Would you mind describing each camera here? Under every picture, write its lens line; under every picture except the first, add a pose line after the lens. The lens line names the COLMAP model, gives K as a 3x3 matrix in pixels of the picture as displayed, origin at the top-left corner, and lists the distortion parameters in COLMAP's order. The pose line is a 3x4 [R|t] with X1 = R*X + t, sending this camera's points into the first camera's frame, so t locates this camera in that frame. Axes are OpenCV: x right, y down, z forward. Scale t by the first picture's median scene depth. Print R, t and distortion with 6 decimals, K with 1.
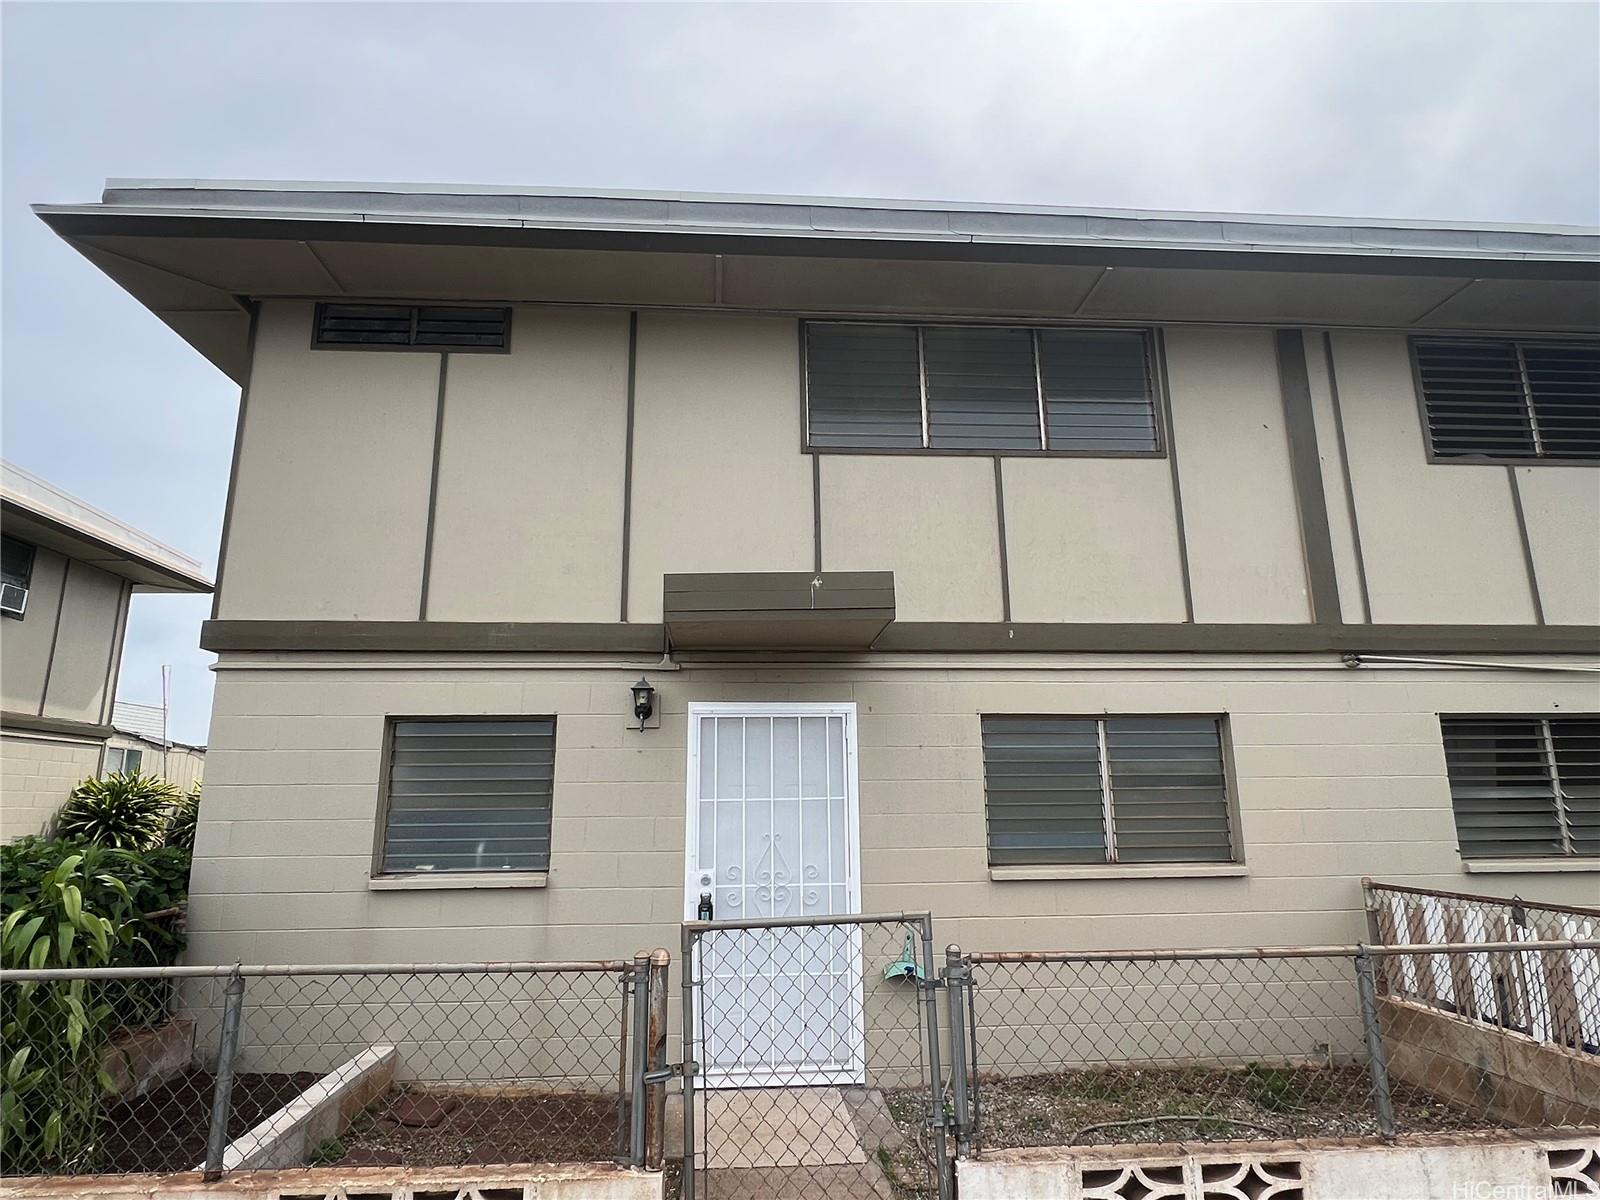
lens RADIAL K [[930.1, 0, 807.4], [0, 930.1, 600.9], [0, 0, 1]] dist [-0.004163, 0.004423]
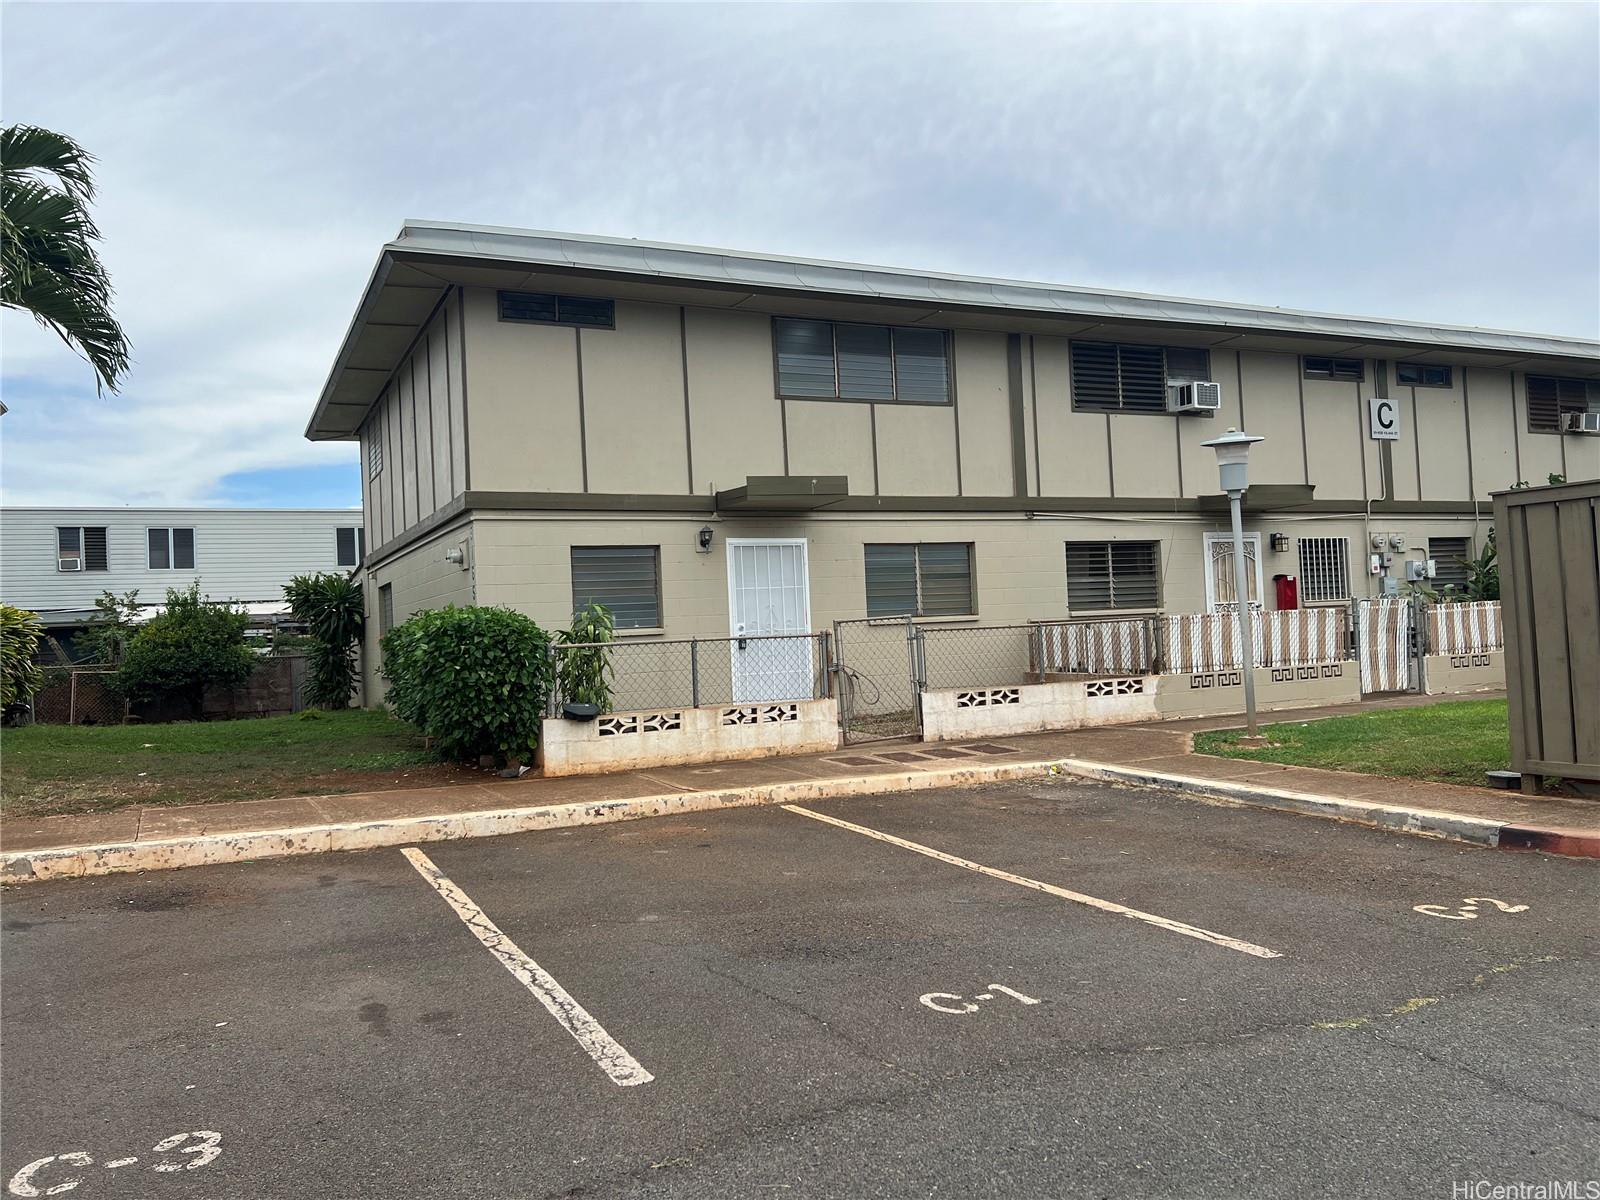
lens RADIAL K [[1210.5, 0, 797.3], [0, 1210.5, 589.7], [0, 0, 1]] dist [0.102815, -0.028439]
pose [[0.926981, -0.019048, 0.374624, -0.868249], [-0.046333, 0.985247, 0.164745, -0.187193], [-0.372236, -0.170073, 0.912423, -1.235416]]
